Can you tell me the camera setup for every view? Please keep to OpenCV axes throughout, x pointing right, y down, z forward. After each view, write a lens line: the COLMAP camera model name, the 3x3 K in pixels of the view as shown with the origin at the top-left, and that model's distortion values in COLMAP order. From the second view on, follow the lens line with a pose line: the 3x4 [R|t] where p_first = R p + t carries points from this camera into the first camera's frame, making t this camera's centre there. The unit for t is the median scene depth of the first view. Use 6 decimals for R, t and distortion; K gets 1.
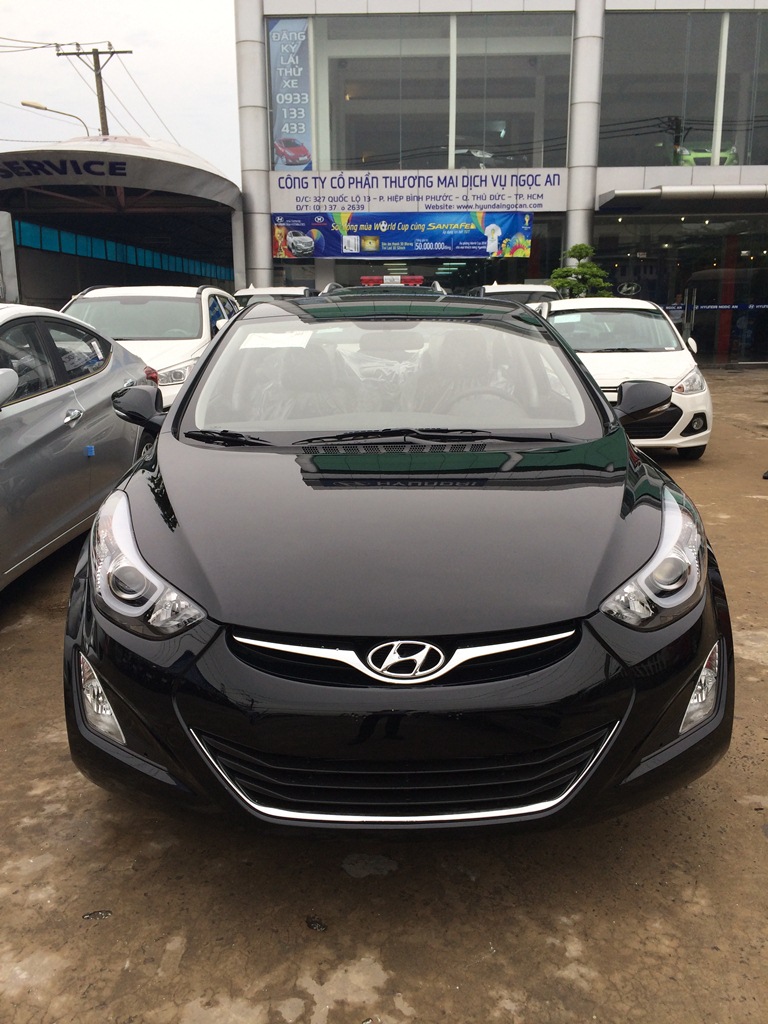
lens RADIAL K [[866.9, 0, 384.0], [0, 866.9, 512.0], [0, 0, 1]] dist [0.011927, -0.003400]
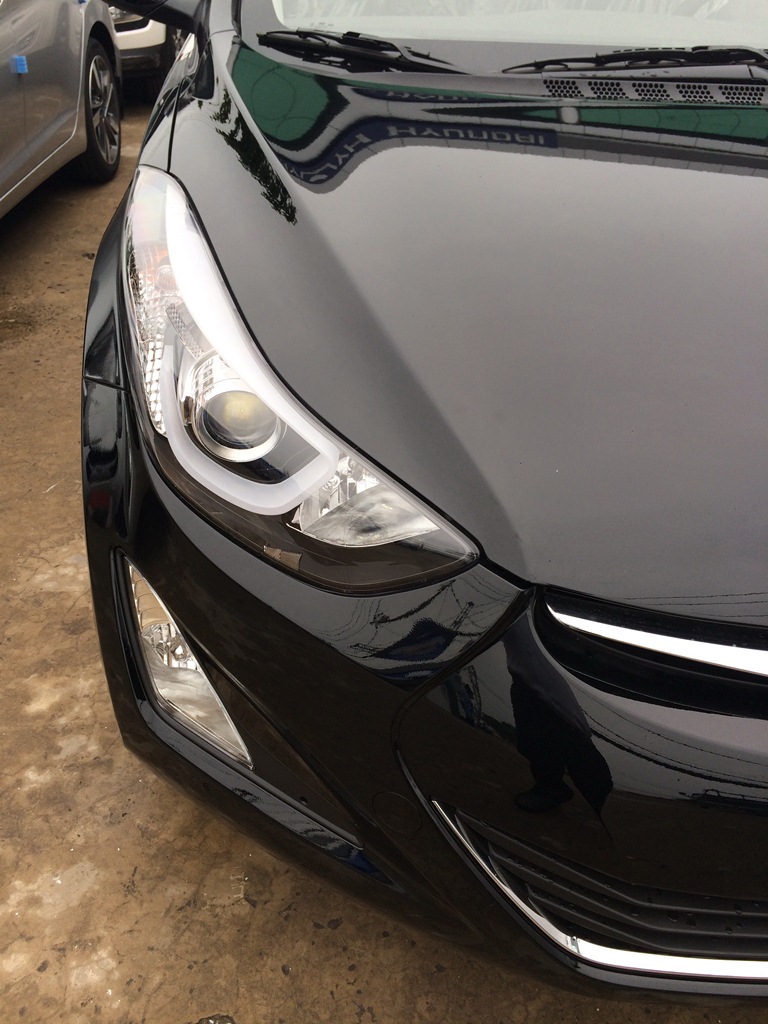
lens RADIAL K [[866.9, 0, 384.0], [0, 866.9, 512.0], [0, 0, 1]] dist [0.011927, -0.003400]
pose [[0.997389, 0.013231, 0.070998, -0.319476], [-0.039255, 0.924493, 0.379172, -0.053165], [-0.060621, -0.380969, 0.922598, 0.749018]]
